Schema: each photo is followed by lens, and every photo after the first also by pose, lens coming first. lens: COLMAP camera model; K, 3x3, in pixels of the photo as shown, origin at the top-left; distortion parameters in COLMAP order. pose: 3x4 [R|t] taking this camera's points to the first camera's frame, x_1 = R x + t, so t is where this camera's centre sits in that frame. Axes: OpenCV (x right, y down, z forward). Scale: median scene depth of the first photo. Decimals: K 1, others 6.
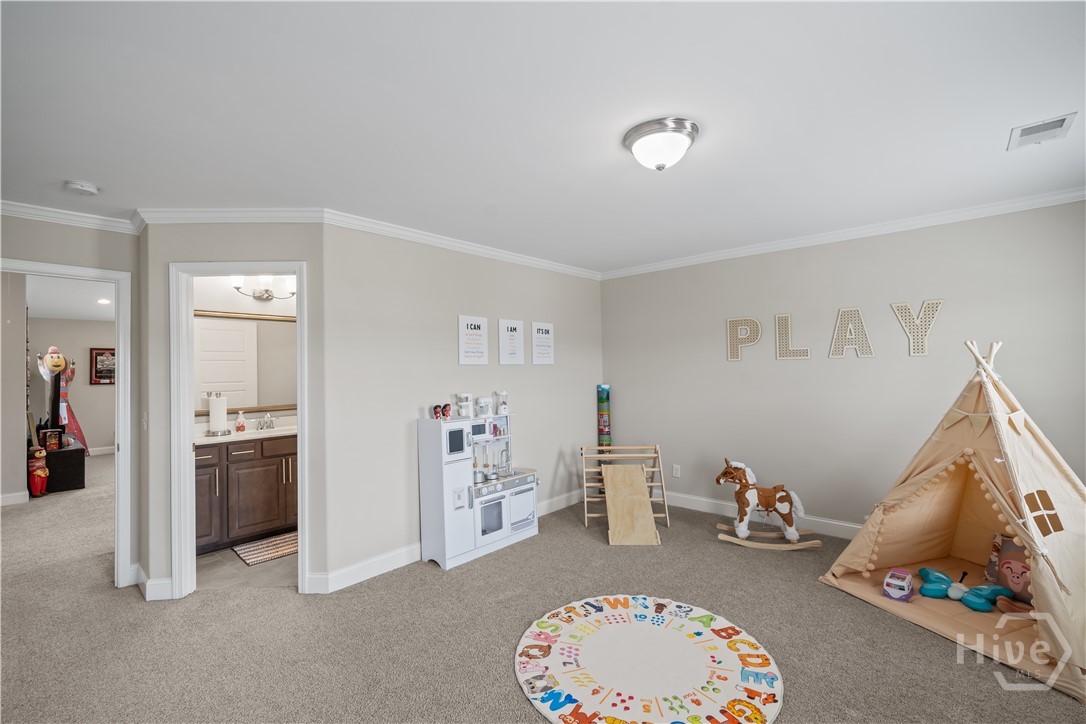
lens RADIAL K [[480.8, 0, 537.3], [0, 480.8, 361.6], [0, 0, 1]] dist [-0.005358, 0.000730]
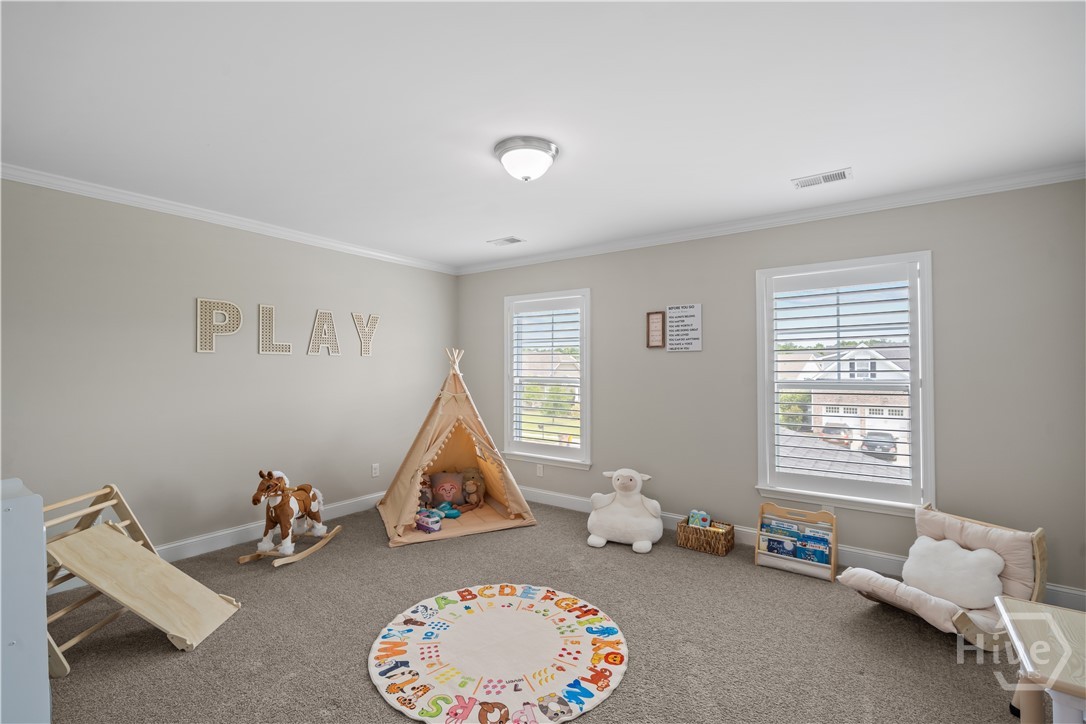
lens RADIAL K [[480.8, 0, 537.7], [0, 480.8, 365.4], [0, 0, 1]] dist [-0.005358, 0.000730]
pose [[-0.108801, 0.017032, 0.993918, -0.686217], [-0.020693, 0.999598, -0.019394, 0.036485], [-0.993848, -0.022677, -0.108405, 0.874964]]
